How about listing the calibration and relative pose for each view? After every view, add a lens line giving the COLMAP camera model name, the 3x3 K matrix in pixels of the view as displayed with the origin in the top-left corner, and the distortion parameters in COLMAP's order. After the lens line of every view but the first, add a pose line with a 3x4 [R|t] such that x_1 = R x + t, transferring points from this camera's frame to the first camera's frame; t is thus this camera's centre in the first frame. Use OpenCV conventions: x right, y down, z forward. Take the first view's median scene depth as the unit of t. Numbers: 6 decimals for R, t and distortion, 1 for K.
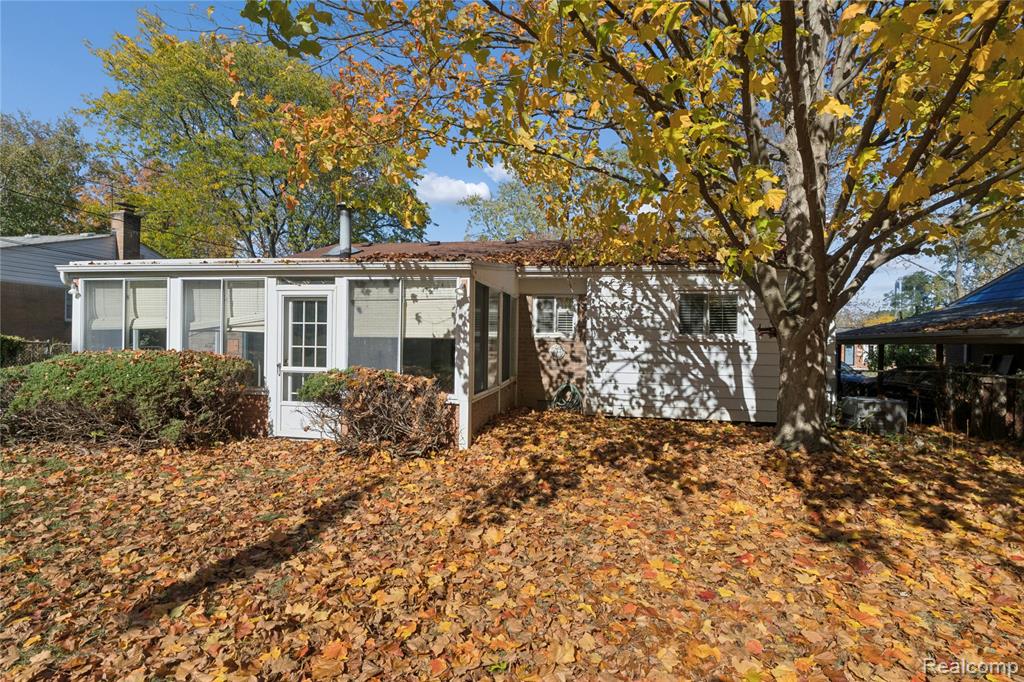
lens RADIAL K [[483.4, 0, 512.0], [0, 483.4, 341.0], [0, 0, 1]] dist [-0.004874, -0.000420]
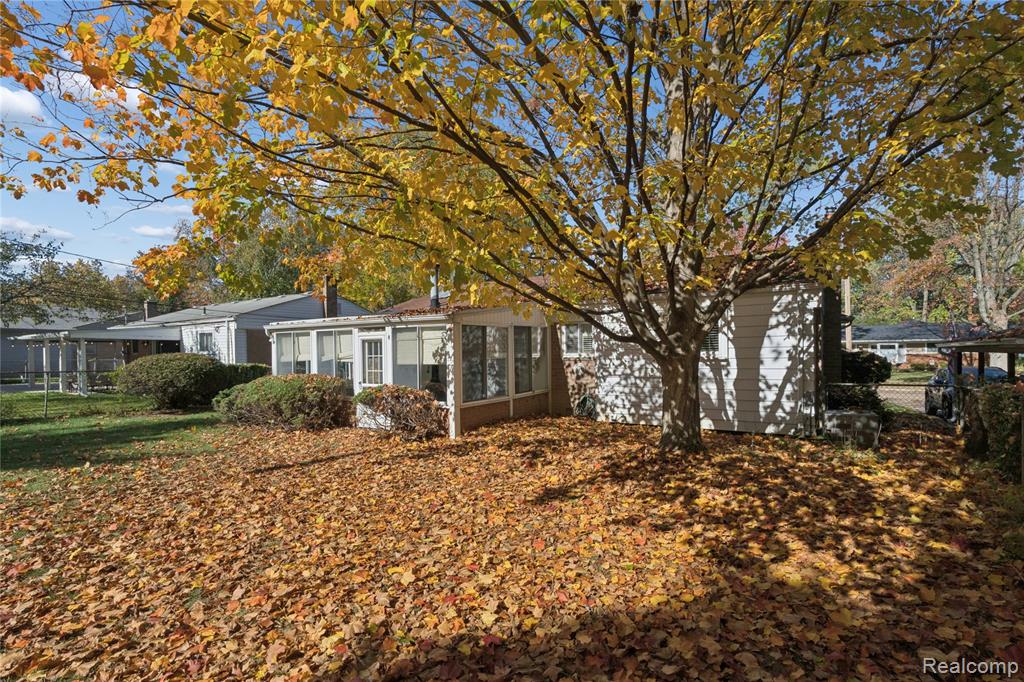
lens RADIAL K [[491.7, 0, 512.0], [0, 491.7, 341.0], [0, 0, 1]] dist [-0.027855, -0.000067]
pose [[0.918641, -0.037558, -0.393305, 0.616027], [0.028314, 0.999170, -0.029280, -0.025867], [0.394078, 0.015761, 0.918942, -0.294412]]
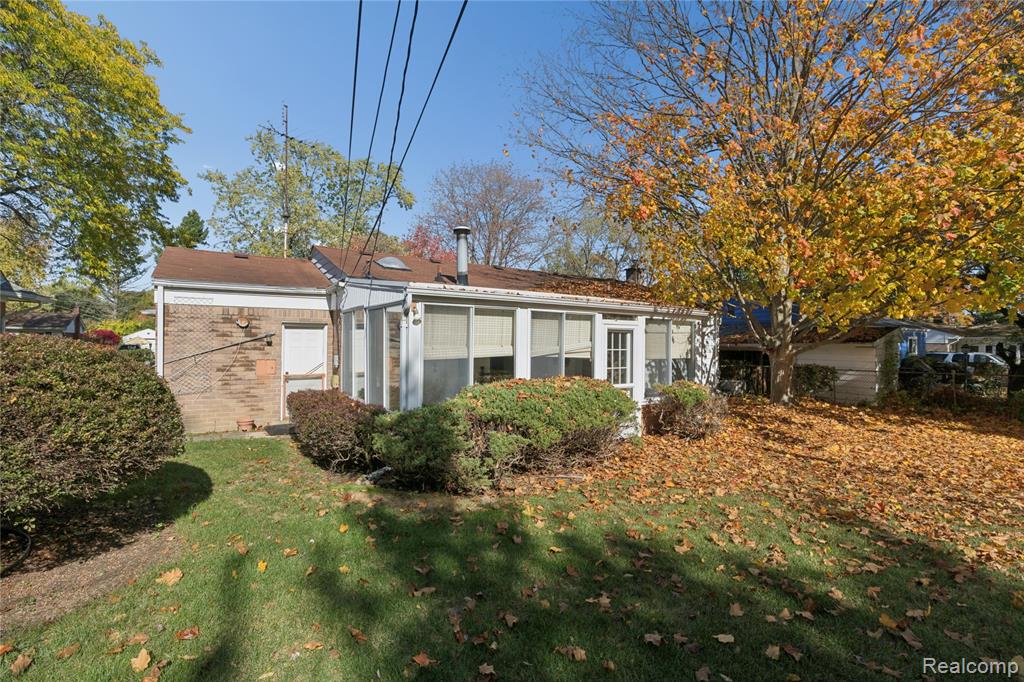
lens RADIAL K [[483.4, 0, 512.0], [0, 483.4, 341.0], [0, 0, 1]] dist [-0.004874, -0.000420]
pose [[0.721568, -0.007644, 0.692302, -1.492210], [0.002364, 0.999960, 0.008577, -0.071335], [-0.692340, -0.004553, 0.721557, 0.265023]]
